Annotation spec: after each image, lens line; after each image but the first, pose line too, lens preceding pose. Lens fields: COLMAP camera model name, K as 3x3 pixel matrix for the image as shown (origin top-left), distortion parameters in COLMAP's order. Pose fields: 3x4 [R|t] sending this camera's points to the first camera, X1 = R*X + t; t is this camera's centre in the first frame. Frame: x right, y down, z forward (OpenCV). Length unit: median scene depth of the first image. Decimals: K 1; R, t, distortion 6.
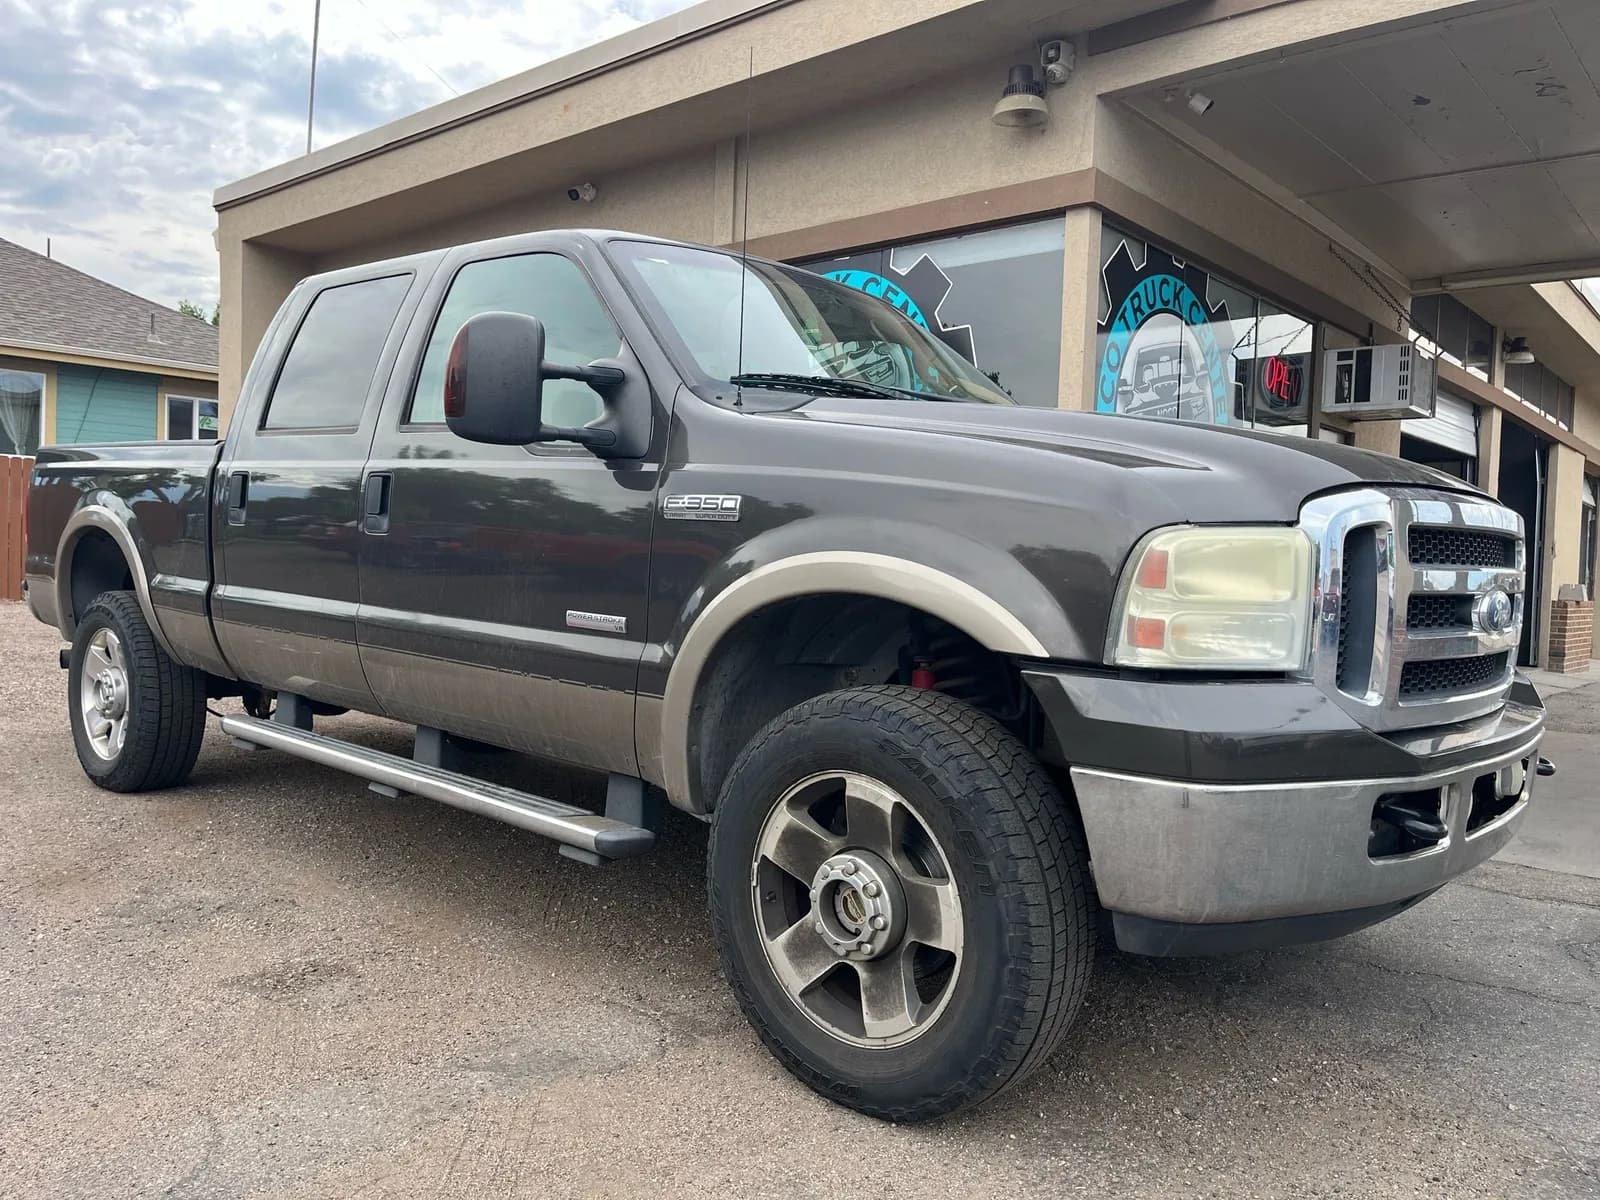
lens RADIAL K [[1220.8, 0, 804.6], [0, 1220.8, 604.1], [0, 0, 1]] dist [0.037892, -0.073632]
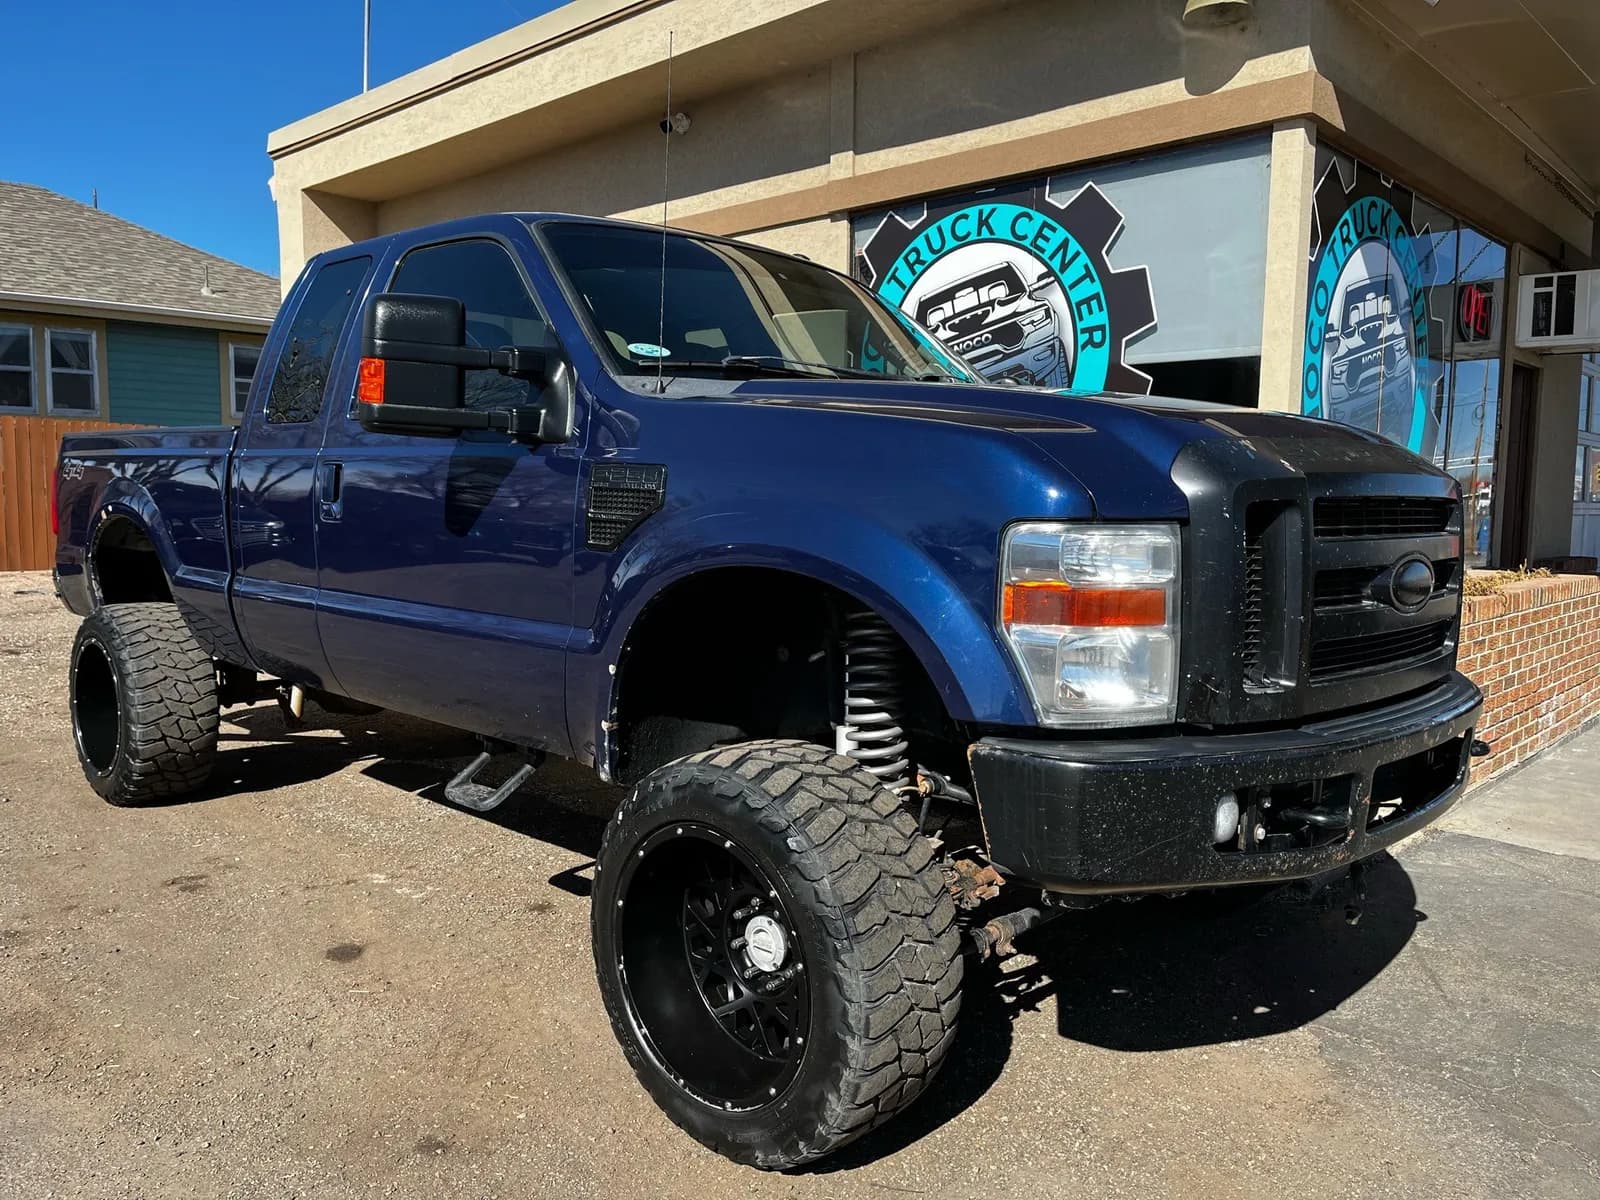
lens RADIAL K [[1220.8, 0, 786.1], [0, 1220.8, 611.7], [0, 0, 1]] dist [0.037892, -0.073632]
pose [[0.998501, -0.017496, -0.051855, -0.073246], [0.020746, 0.997809, 0.062823, -0.041971], [0.050642, -0.063805, 0.996677, 0.107414]]
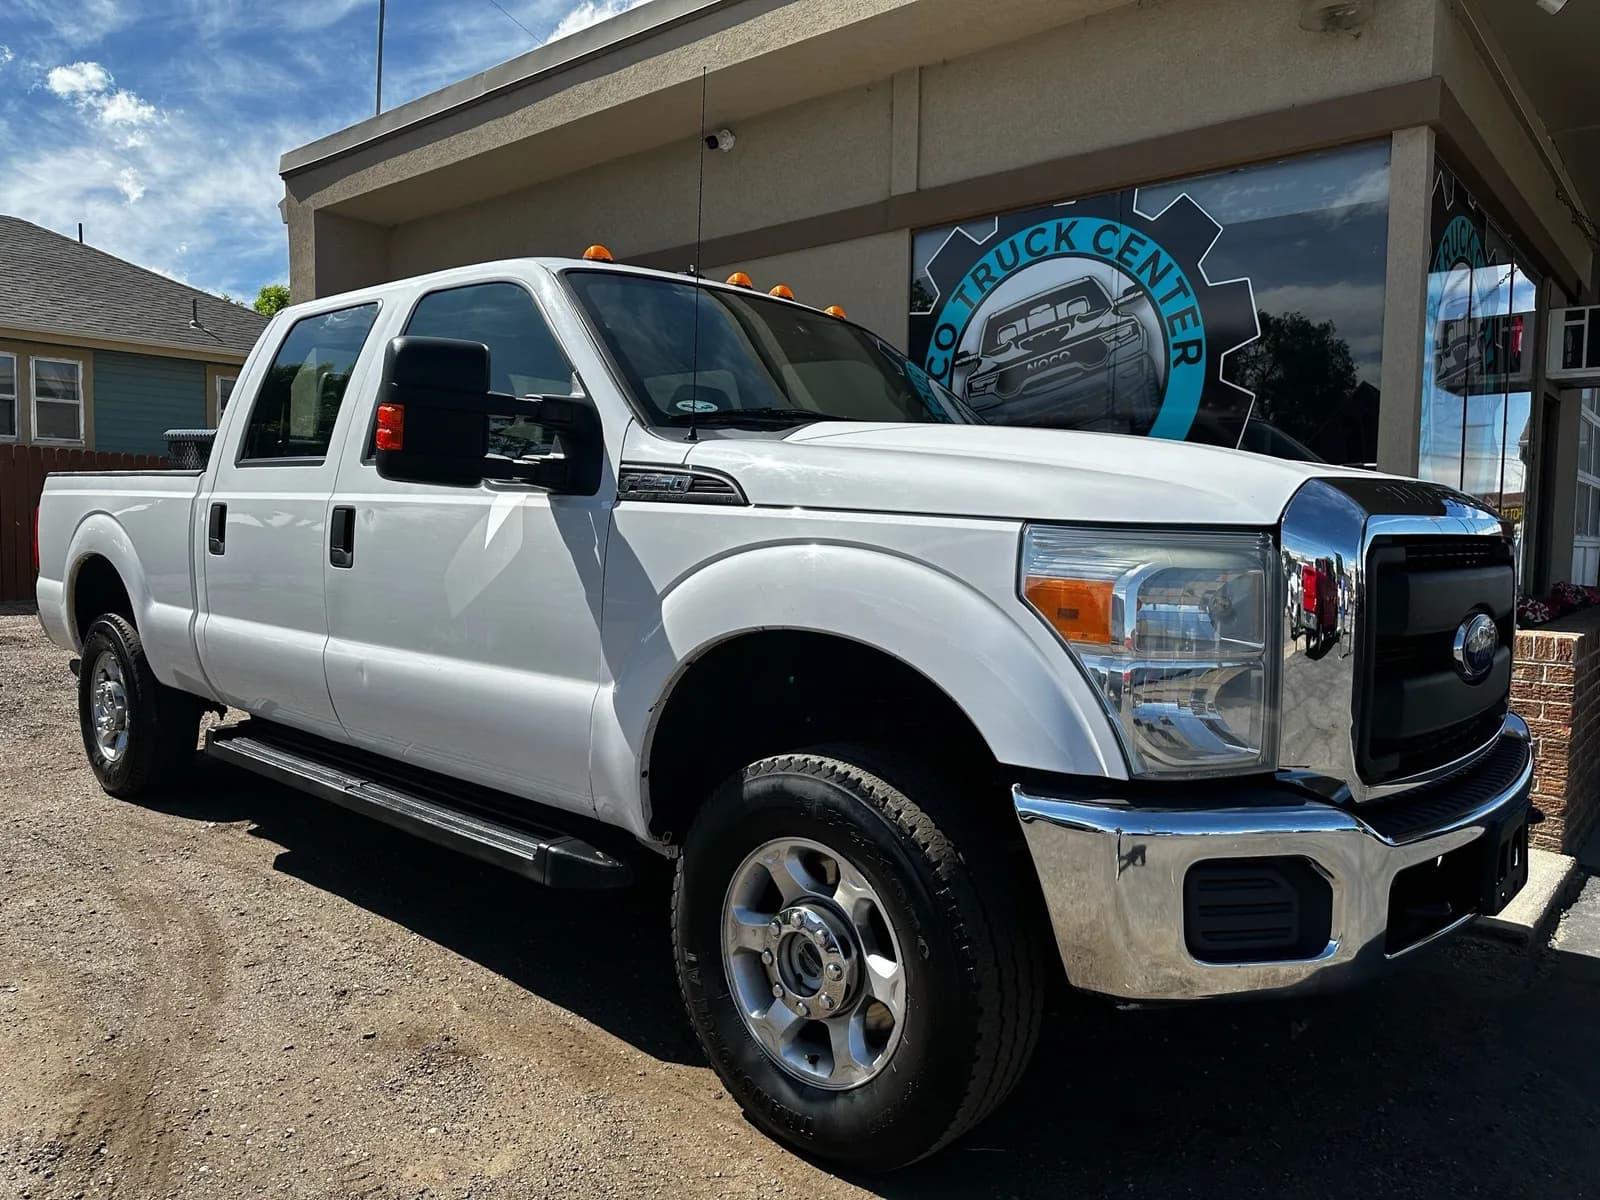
lens RADIAL K [[1132.0, 0, 796.4], [0, 1132.0, 602.8], [0, 0, 1]] dist [0.044851, -0.075231]
pose [[0.999800, -0.018182, 0.008349, -0.170417], [0.017922, 0.999384, 0.030168, -0.035338], [-0.008892, -0.030013, 0.999510, 0.214561]]
